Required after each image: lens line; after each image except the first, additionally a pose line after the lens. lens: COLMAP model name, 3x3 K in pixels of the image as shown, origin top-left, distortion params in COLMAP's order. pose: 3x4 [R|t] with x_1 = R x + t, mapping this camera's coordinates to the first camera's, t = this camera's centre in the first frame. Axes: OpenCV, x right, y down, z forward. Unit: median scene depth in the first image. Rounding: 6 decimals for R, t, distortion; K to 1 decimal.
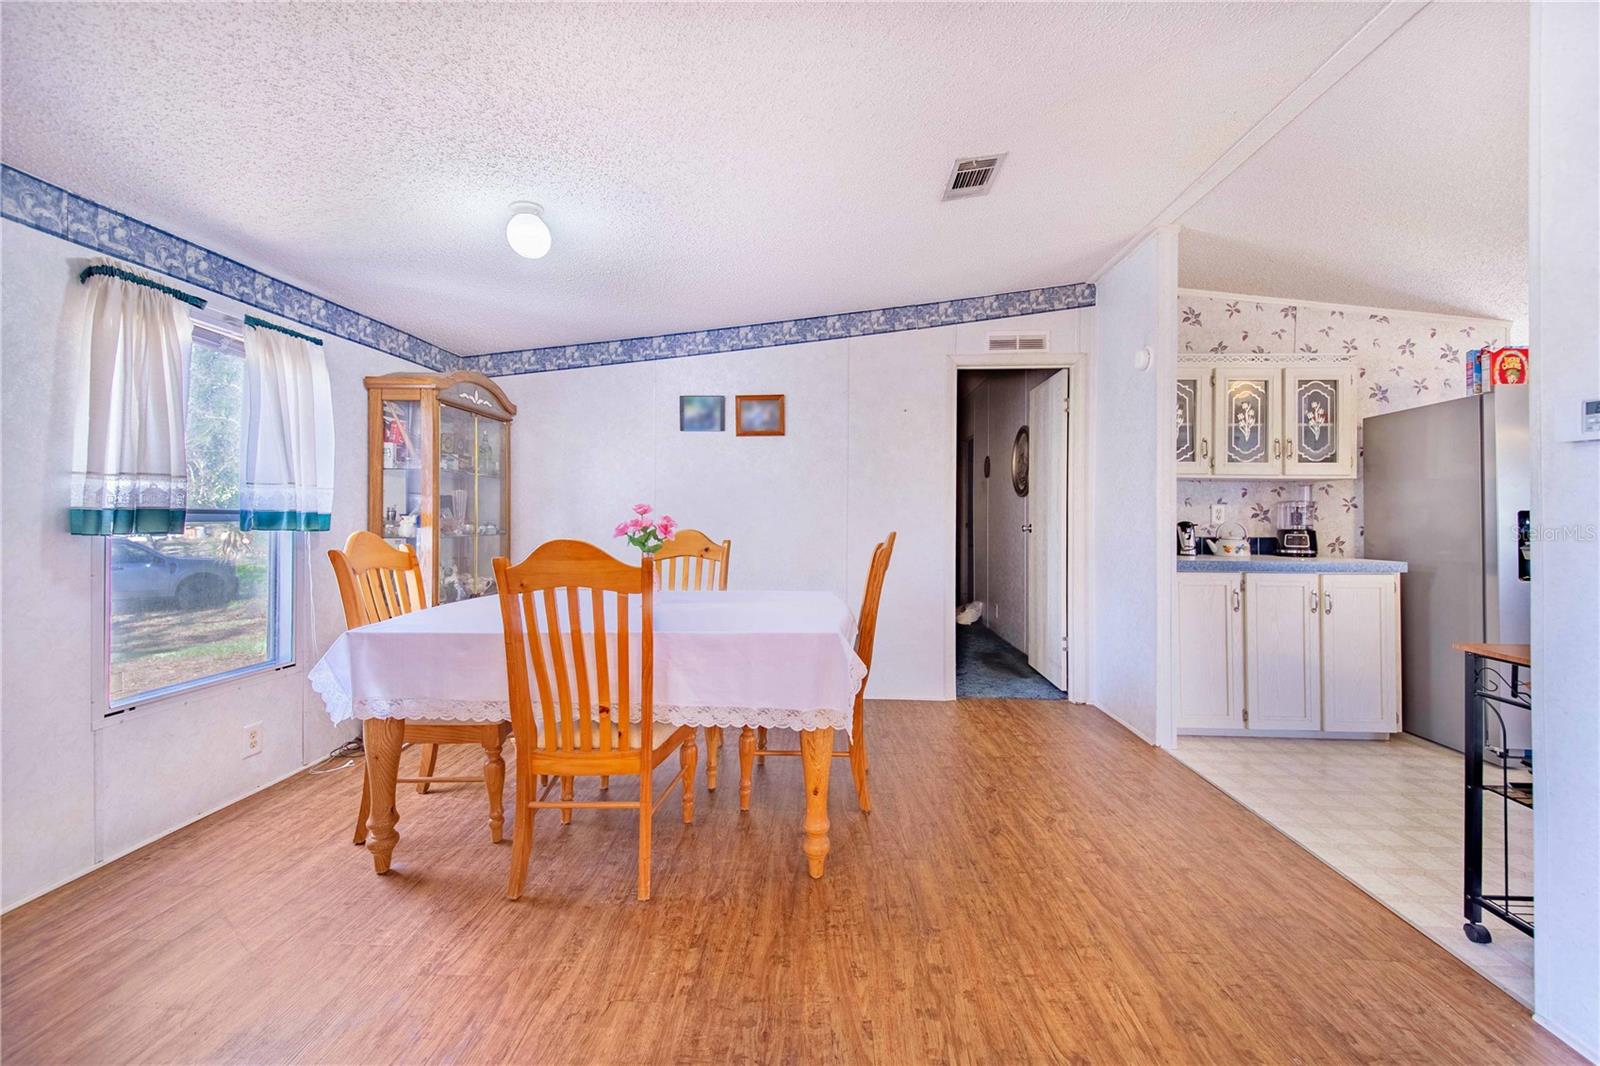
lens RADIAL K [[661.1, 0, 786.8], [0, 661.1, 518.1], [0, 0, 1]] dist [0.017743, -0.000434]
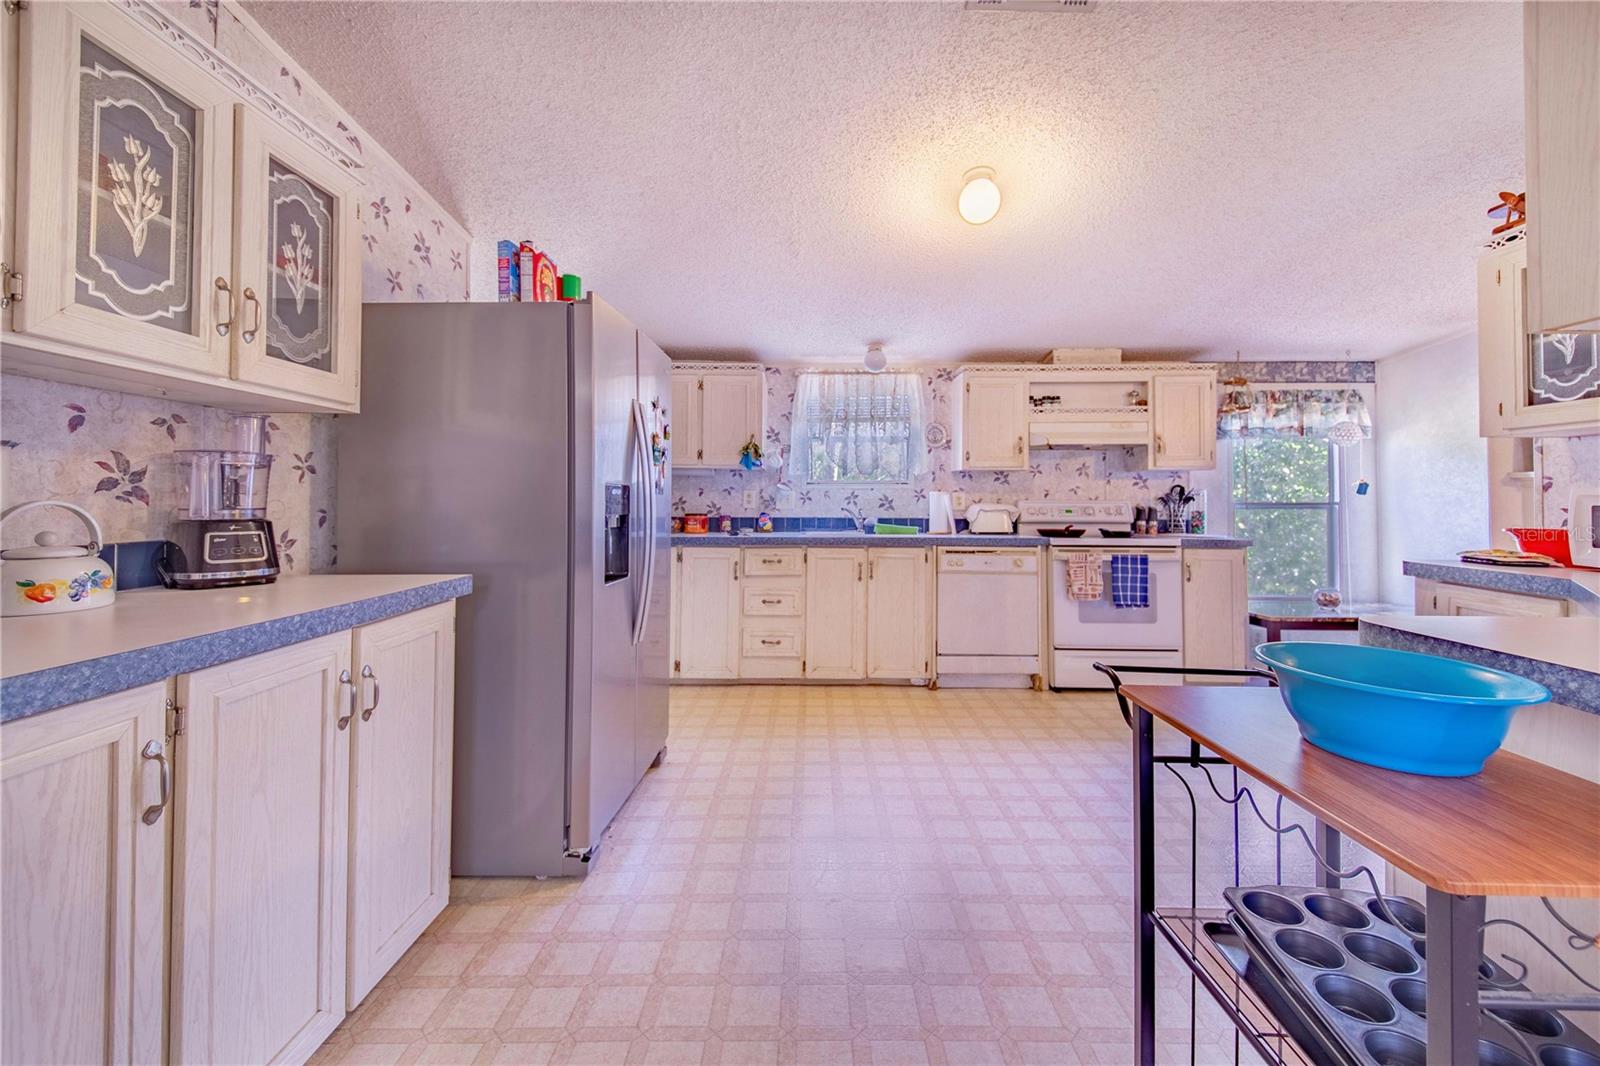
lens RADIAL K [[630.6, 0, 818.1], [0, 630.6, 495.0], [0, 0, 1]] dist [0.008778, -0.004291]
pose [[-0.059688, 0.008974, 0.998177, 0.354835], [-0.011113, 0.999892, -0.009654, 0.001185], [-0.998155, -0.011669, -0.059582, 0.671784]]
